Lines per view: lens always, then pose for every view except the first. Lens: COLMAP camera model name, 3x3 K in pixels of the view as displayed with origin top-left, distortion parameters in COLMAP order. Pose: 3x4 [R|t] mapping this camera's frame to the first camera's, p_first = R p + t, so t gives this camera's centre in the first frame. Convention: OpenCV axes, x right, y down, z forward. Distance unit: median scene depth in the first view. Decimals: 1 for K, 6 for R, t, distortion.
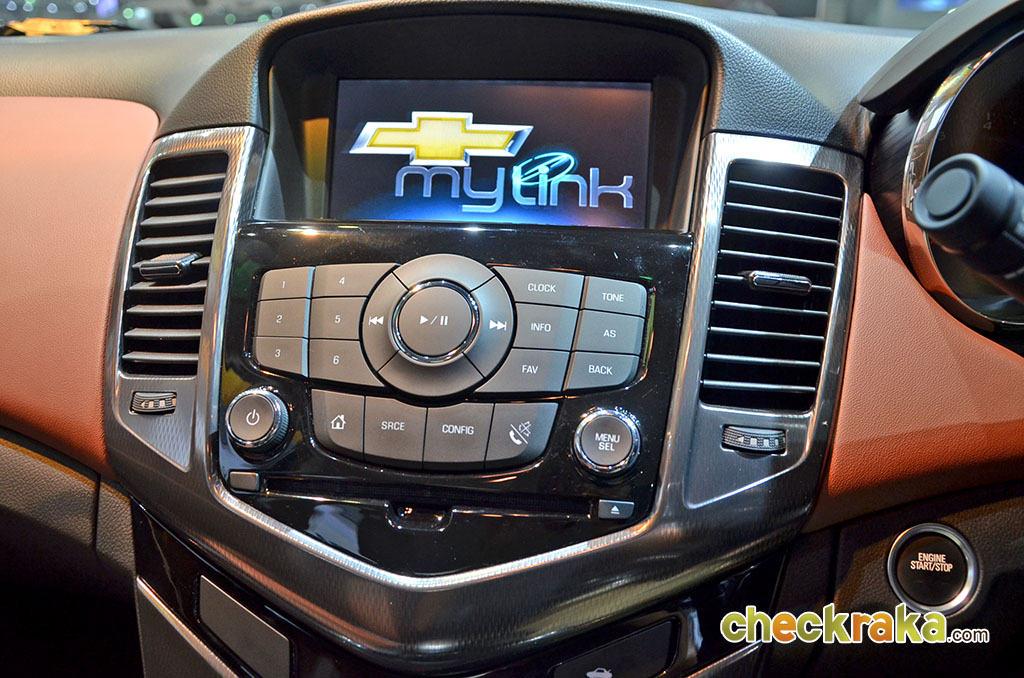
lens RADIAL K [[876.6, 0, 512.0], [0, 876.6, 339.0], [0, 0, 1]] dist [-0.141714, 0.000862]
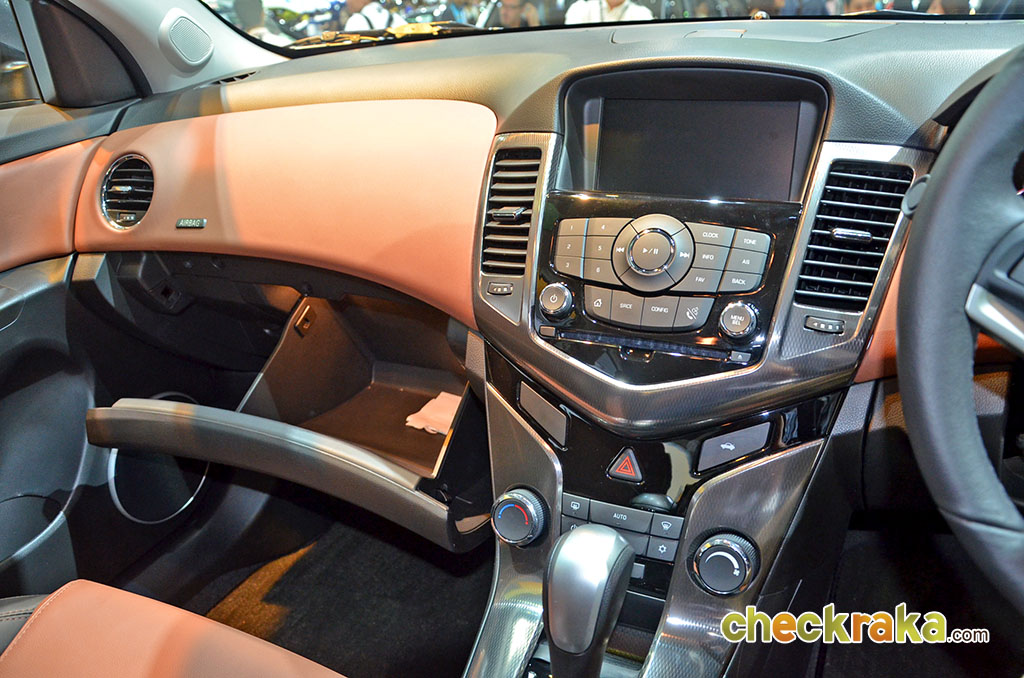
lens RADIAL K [[808.9, 0, 512.0], [0, 808.9, 339.0], [0, 0, 1]] dist [-0.143454, 0.119772]
pose [[0.948410, 0.063305, -0.310663, 0.167394], [-0.024819, 0.991680, 0.126310, -0.042423], [0.316074, -0.112083, 0.942090, -0.696802]]
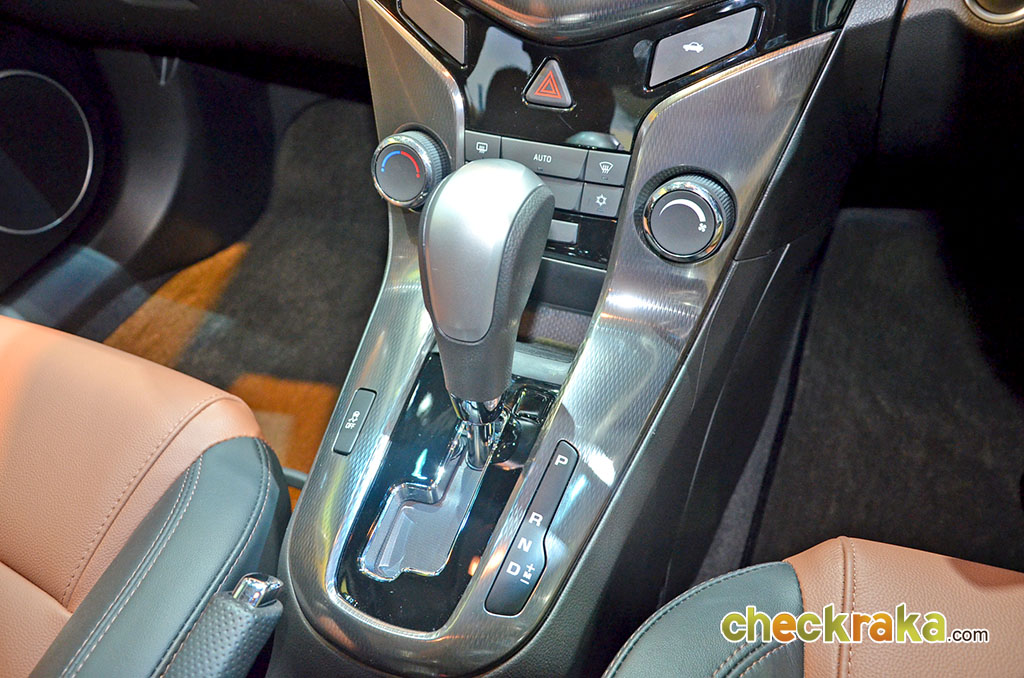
lens RADIAL K [[808.9, 0, 512.0], [0, 808.9, 339.0], [0, 0, 1]] dist [-0.143454, 0.119772]
pose [[0.959159, 0.124218, -0.254133, 0.180503], [0.008431, 0.885466, 0.464629, 0.212340], [0.282741, -0.447795, 0.848255, -0.243129]]
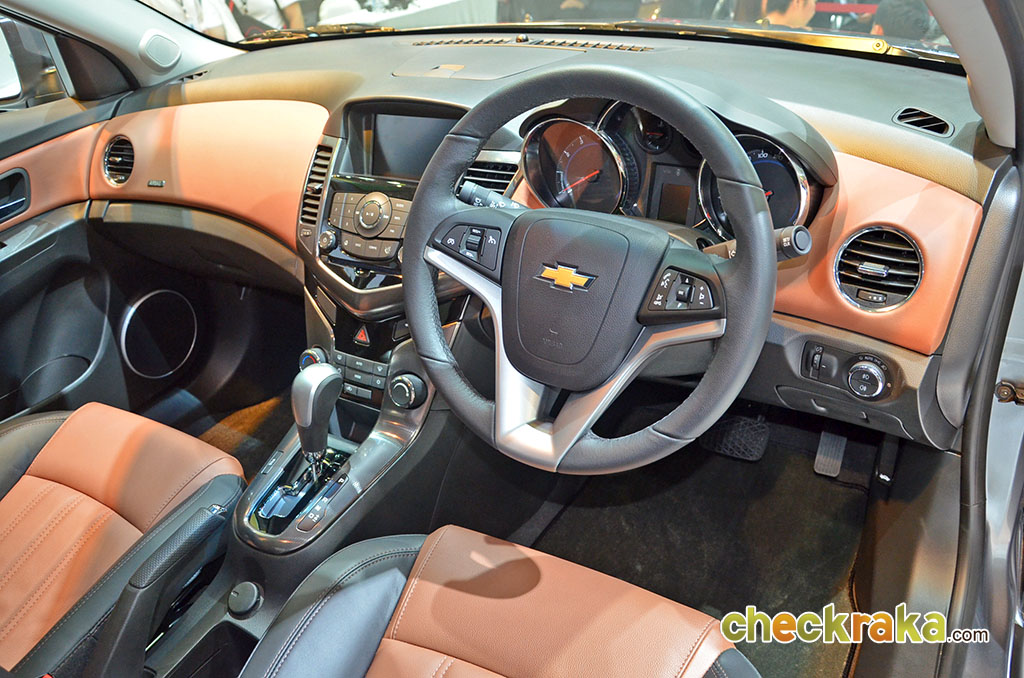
lens RADIAL K [[808.9, 0, 512.0], [0, 808.9, 339.0], [0, 0, 1]] dist [-0.143454, 0.119772]
pose [[0.913078, 0.125288, -0.388060, 1.558021], [-0.028499, 0.968911, 0.245764, -0.309191], [0.406787, -0.213343, 0.888262, -1.498438]]
